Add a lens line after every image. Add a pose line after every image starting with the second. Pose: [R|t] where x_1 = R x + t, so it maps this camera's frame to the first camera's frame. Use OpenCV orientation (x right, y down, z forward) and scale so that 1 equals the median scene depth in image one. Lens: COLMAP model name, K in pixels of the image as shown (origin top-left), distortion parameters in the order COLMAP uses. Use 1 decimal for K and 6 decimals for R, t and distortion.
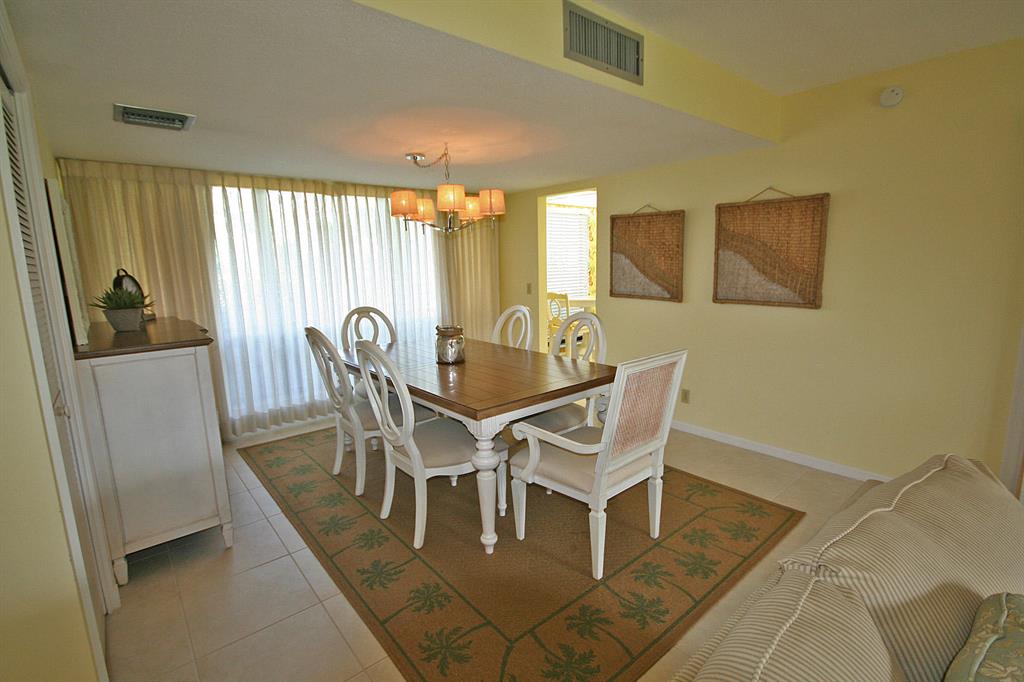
lens RADIAL K [[474.3, 0, 515.8], [0, 474.3, 341.3], [0, 0, 1]] dist [-0.001339, -0.004681]
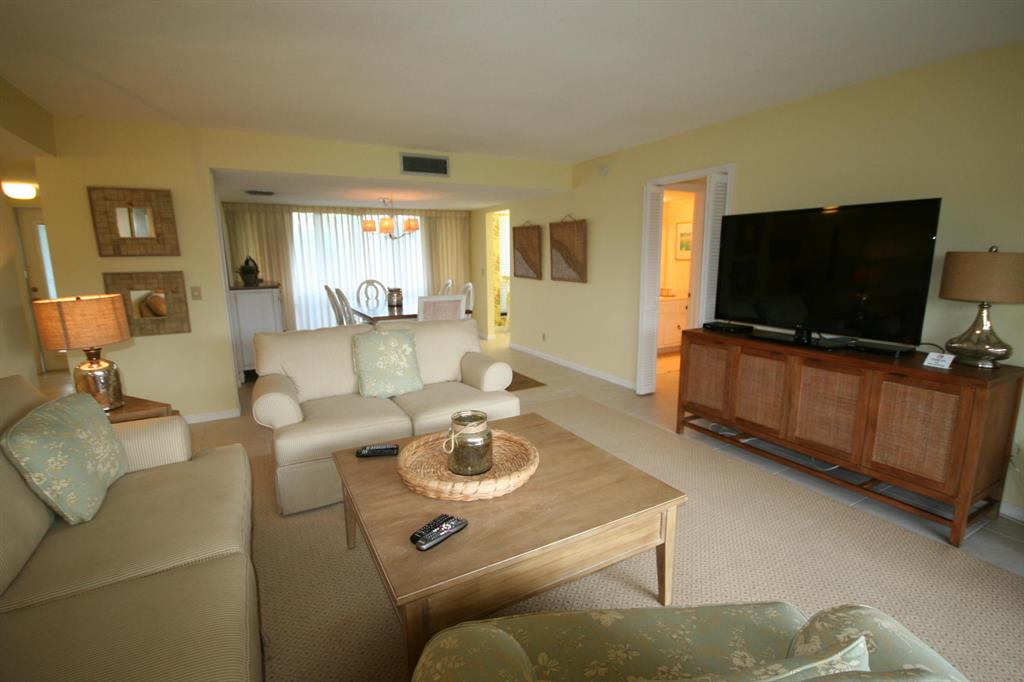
lens RADIAL K [[474.3, 0, 514.8], [0, 474.3, 343.4], [0, 0, 1]] dist [-0.001339, -0.004681]
pose [[0.979526, 0.048403, -0.195414, 0.617255], [-0.044748, 0.998732, 0.023080, 0.109906], [0.196284, -0.013863, 0.980449, -0.684382]]
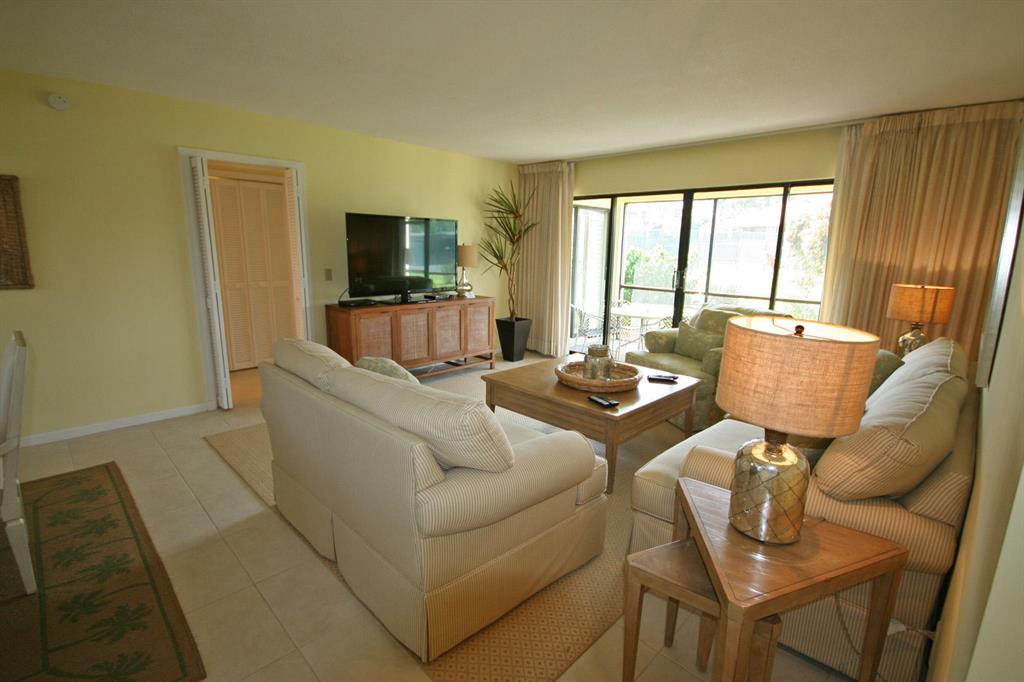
lens RADIAL K [[474.3, 0, 510.1], [0, 474.3, 337.4], [0, 0, 1]] dist [-0.001339, -0.004681]
pose [[-0.084237, -0.183176, 0.979464, -0.400219], [0.141590, 0.970784, 0.193730, -0.013522], [-0.986335, 0.155002, -0.055840, 0.037180]]
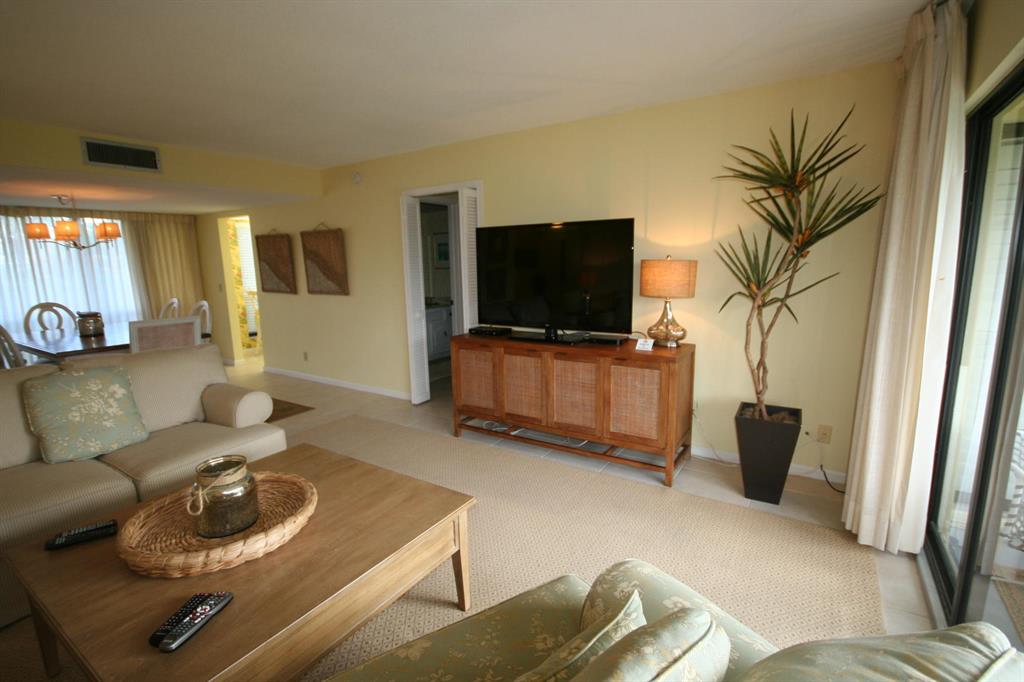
lens RADIAL K [[474.3, 0, 513.6], [0, 474.3, 344.8], [0, 0, 1]] dist [-0.001339, -0.004681]
pose [[0.959857, -0.047223, 0.276485, 0.610976], [0.047242, 0.998862, 0.006595, 0.106010], [-0.276482, 0.006732, 0.960996, -0.670023]]
